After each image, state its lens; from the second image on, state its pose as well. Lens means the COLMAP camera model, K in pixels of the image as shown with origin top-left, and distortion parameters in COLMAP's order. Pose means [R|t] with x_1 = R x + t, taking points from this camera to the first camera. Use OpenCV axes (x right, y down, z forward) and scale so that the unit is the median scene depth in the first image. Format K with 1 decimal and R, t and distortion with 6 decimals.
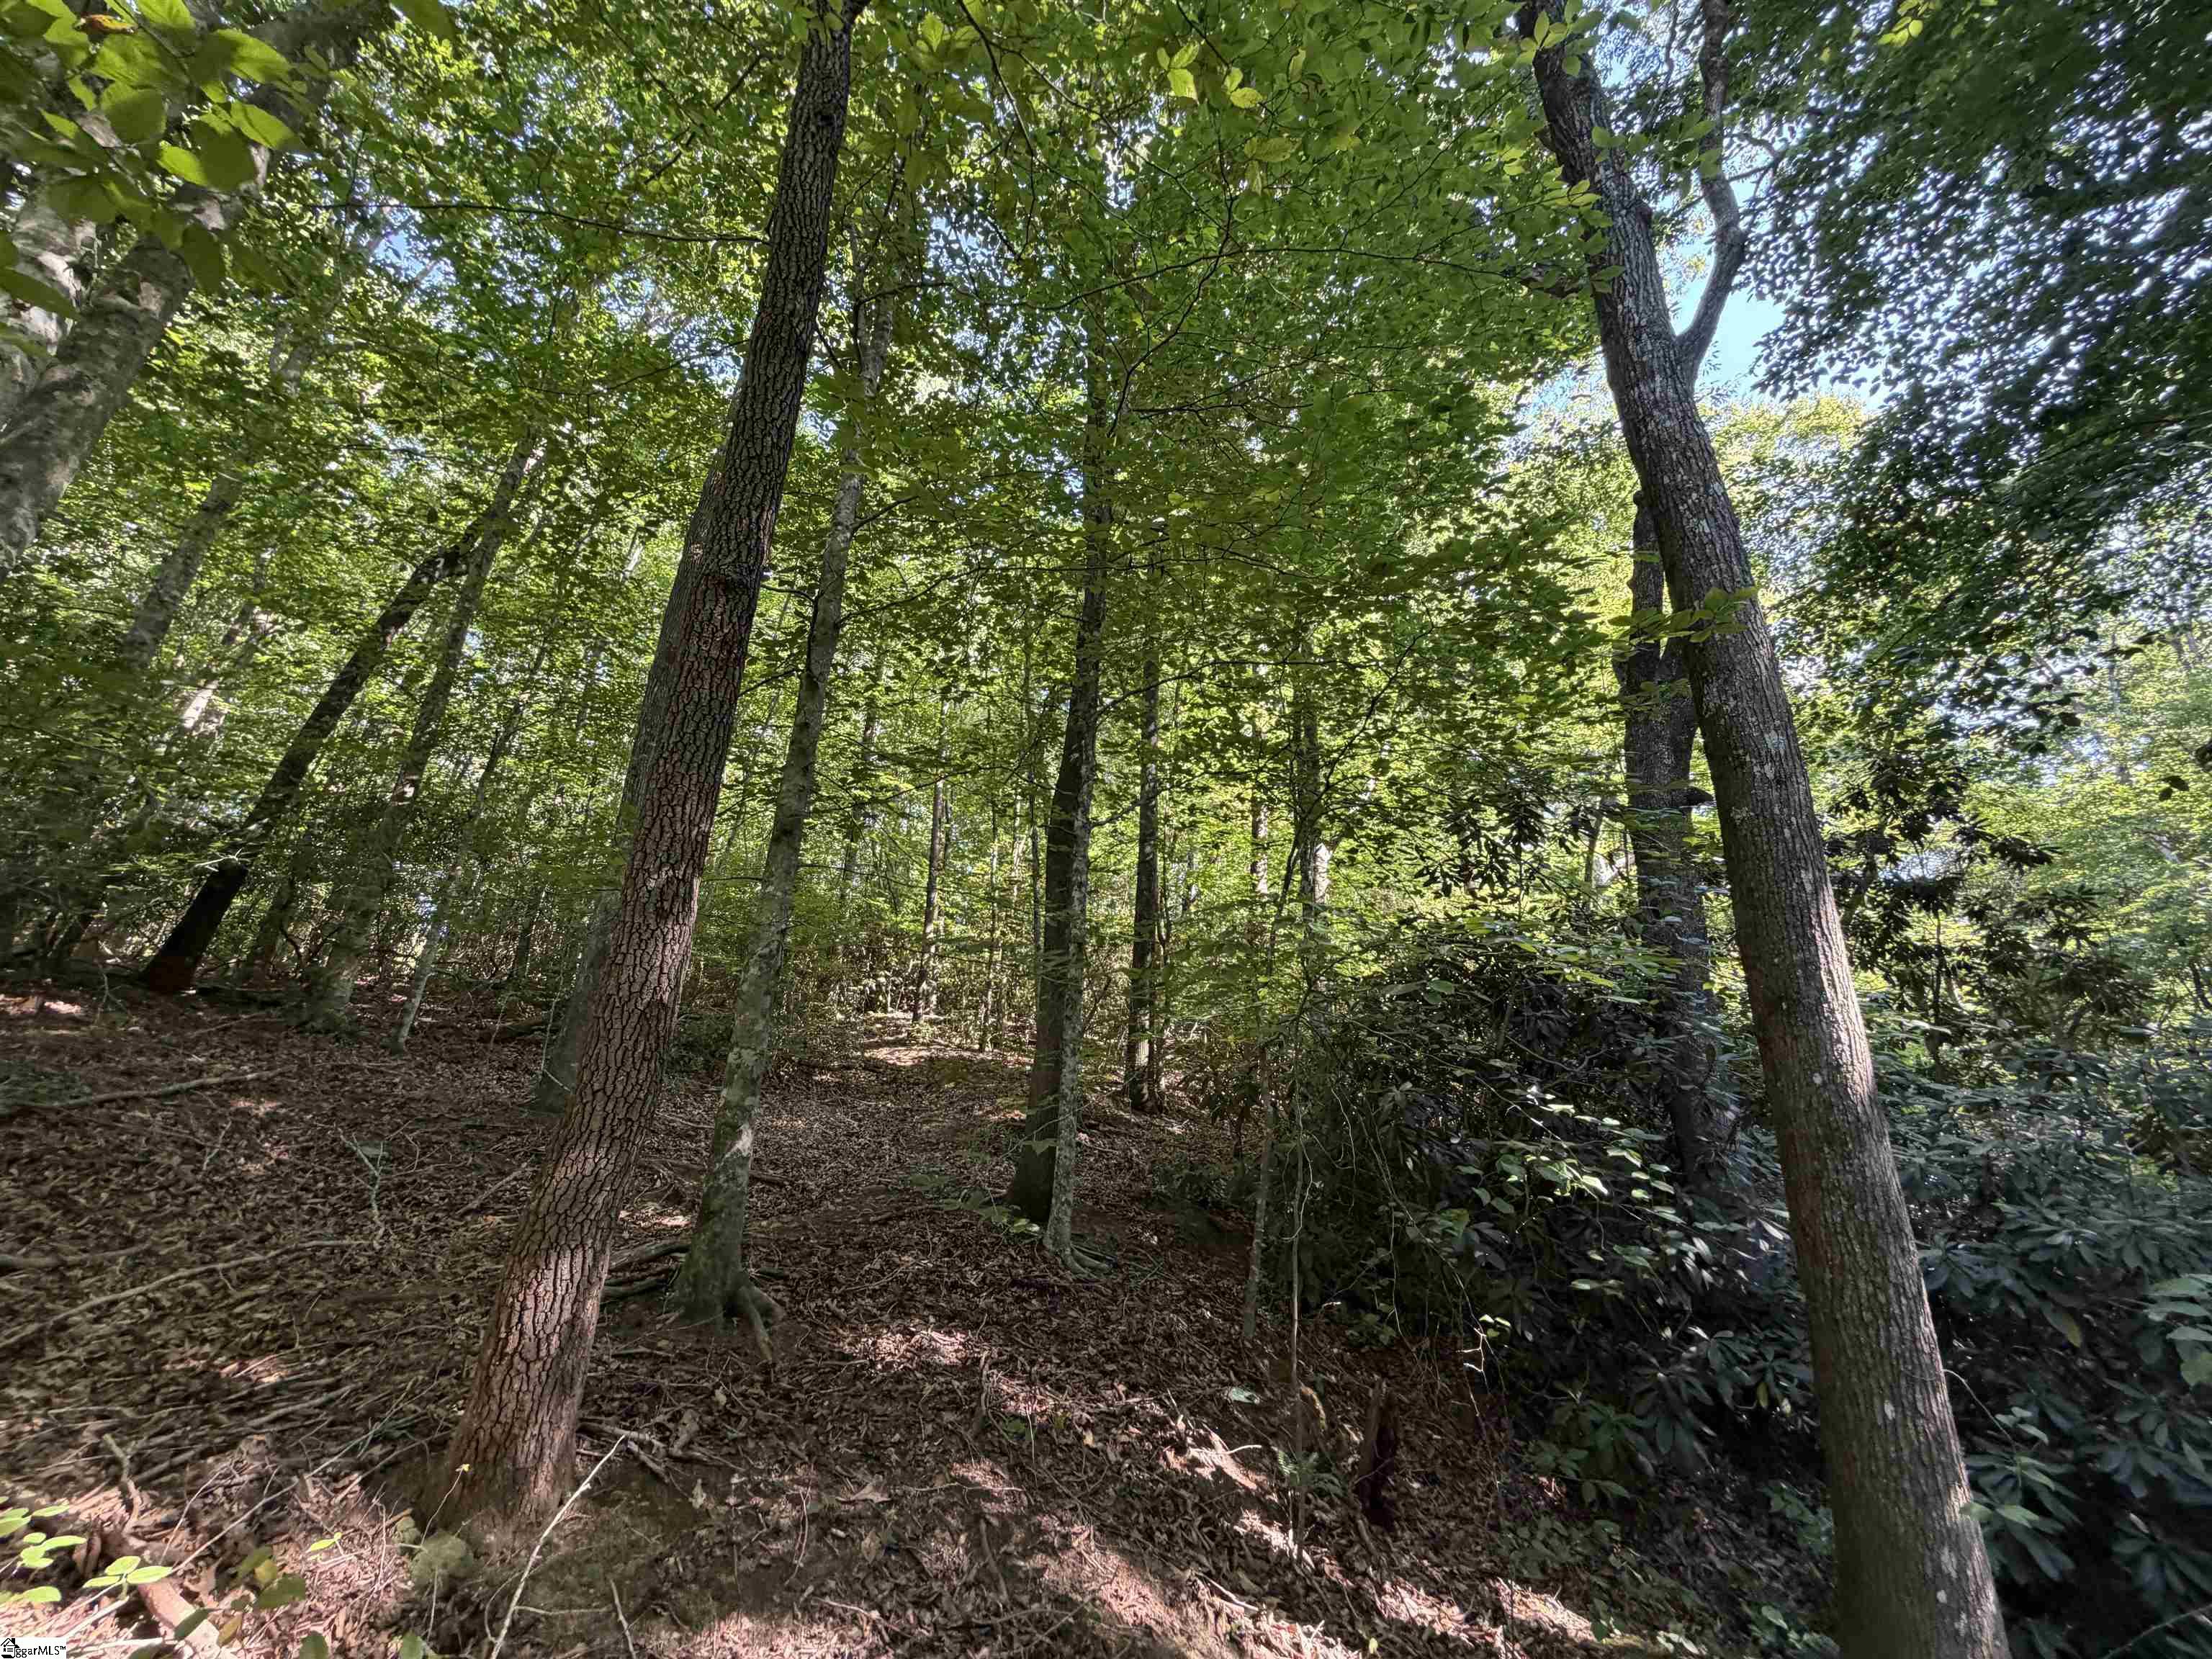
lens RADIAL K [[888.4, 0, 1105.0], [0, 888.4, 828.3], [0, 0, 1]] dist [0.000272, 0.000054]
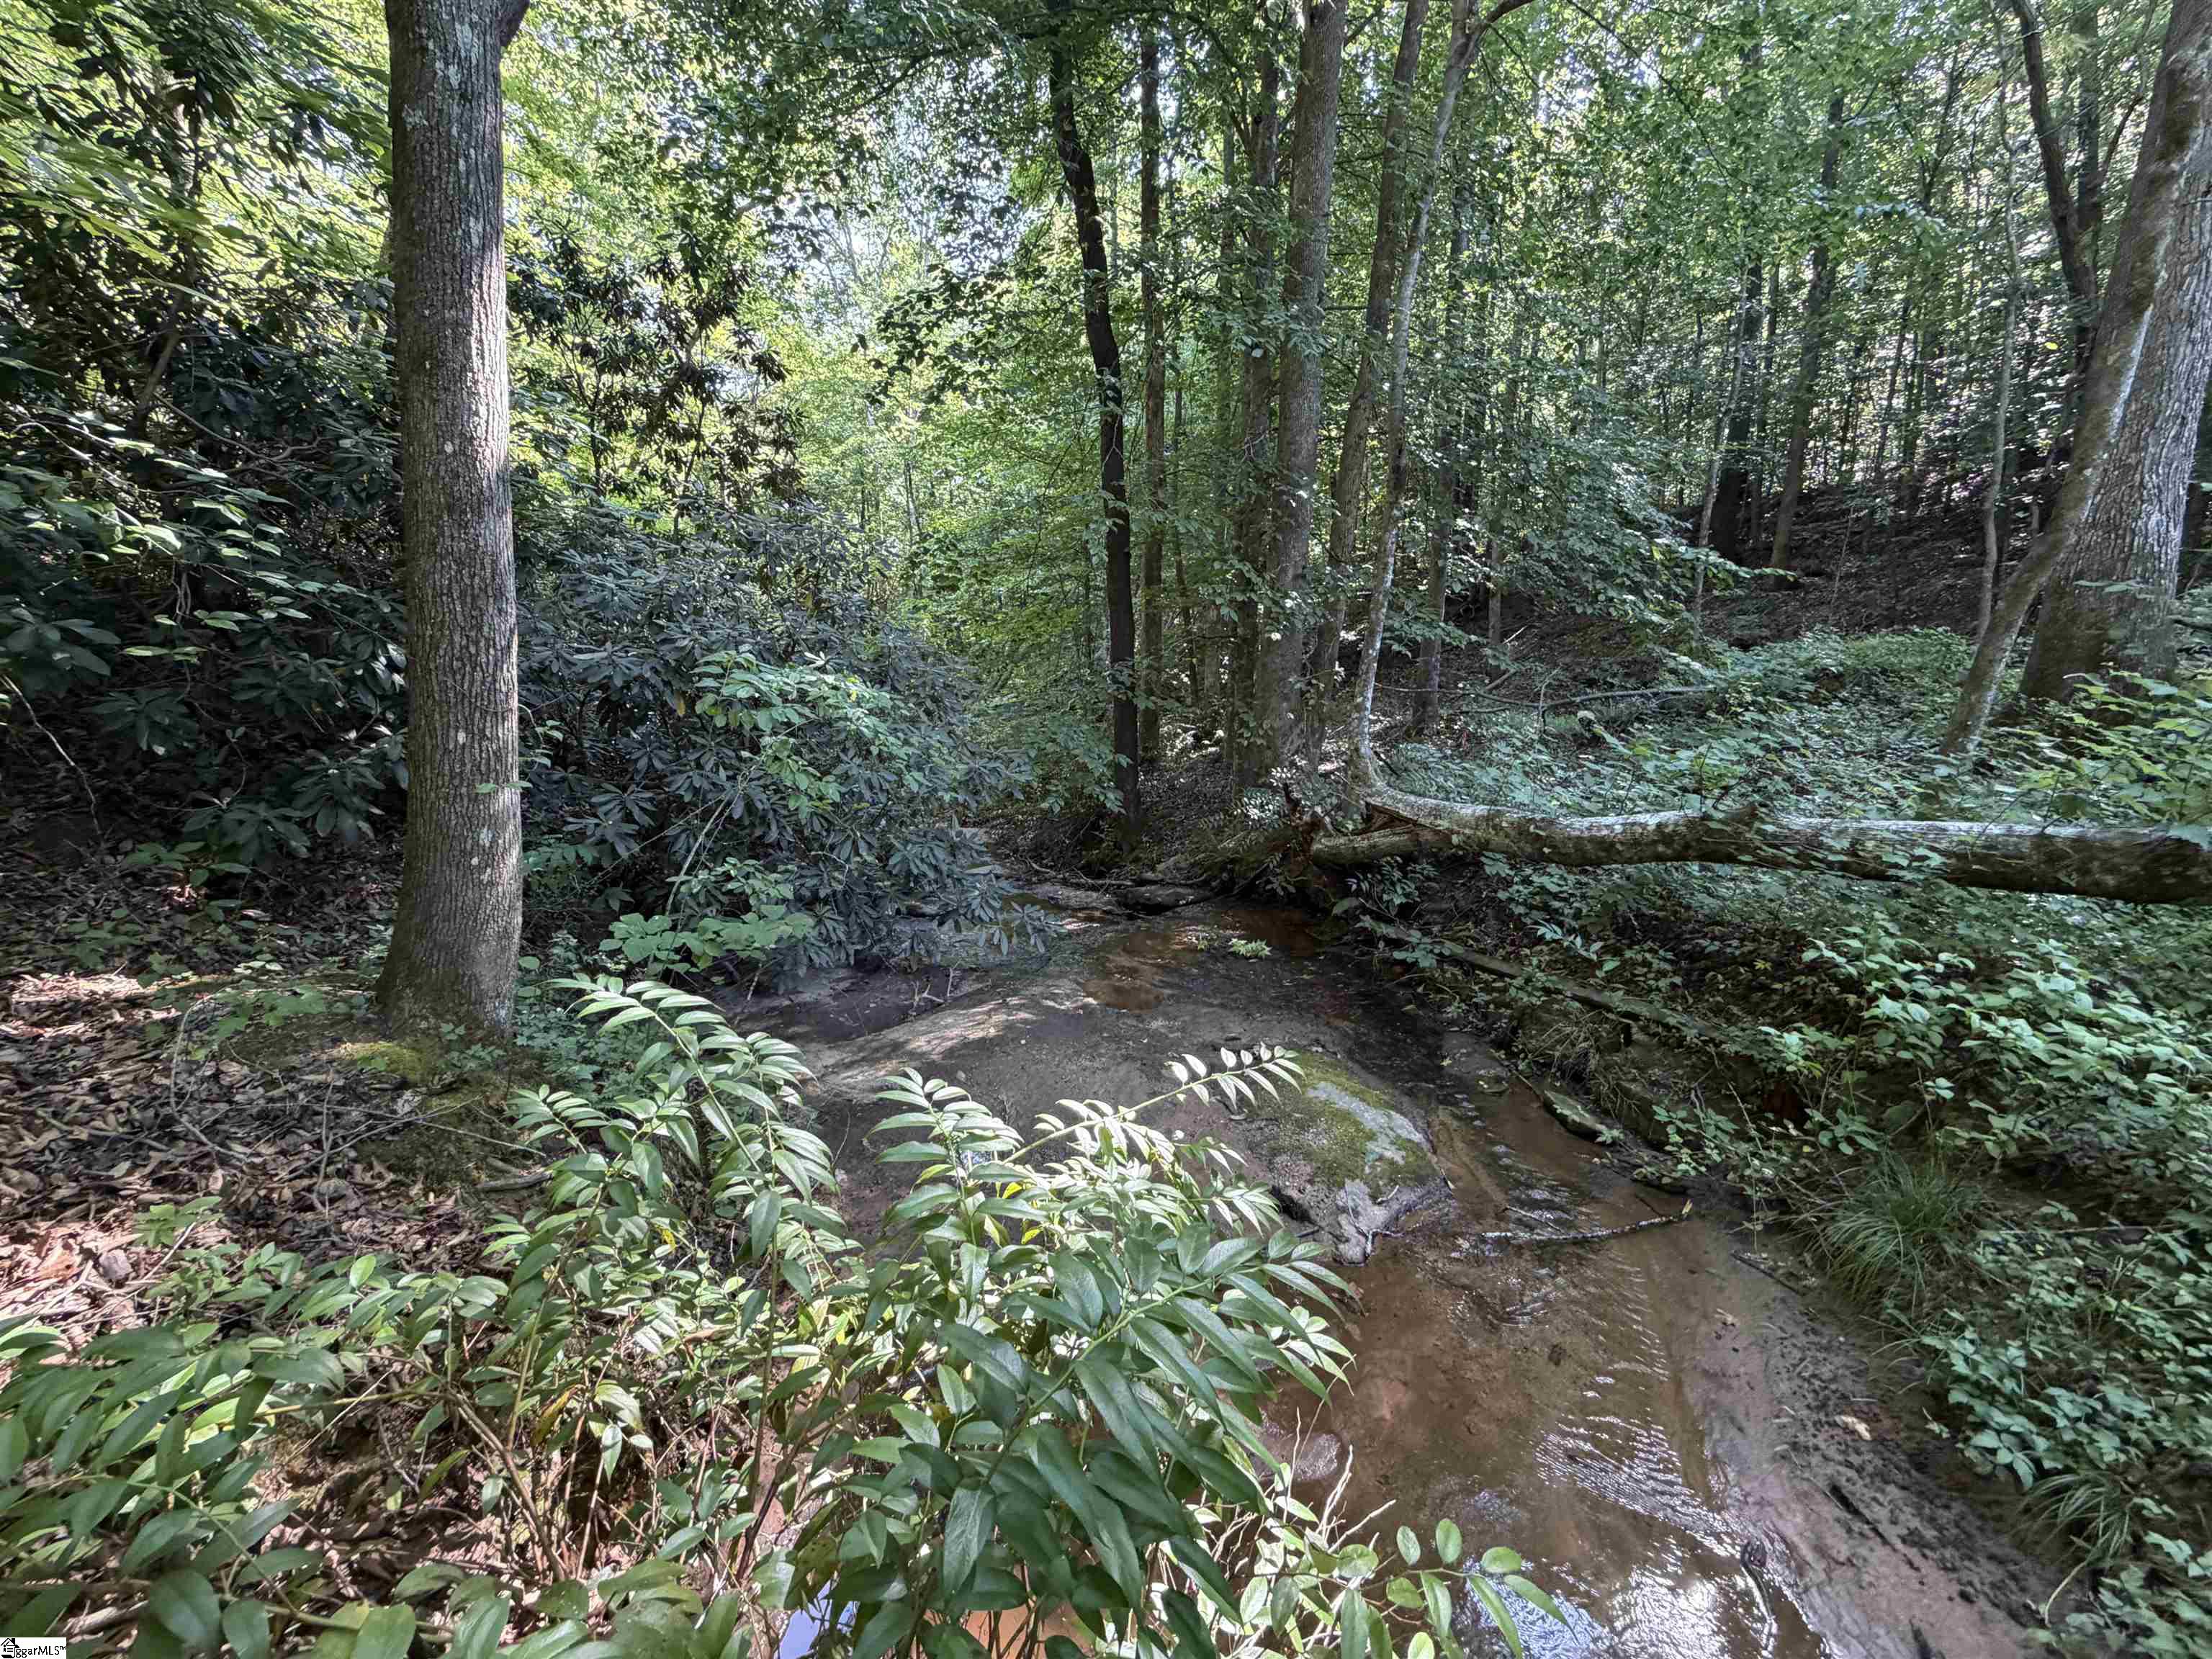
lens RADIAL K [[888.4, 0, 1104.5], [0, 888.4, 829.3], [0, 0, 1]] dist [0.000272, 0.000054]
pose [[0.405946, -0.171934, 0.897578, 0.124283], [-0.360027, 0.872634, 0.329984, 0.057063], [-0.839993, -0.457108, 0.292342, -0.079152]]
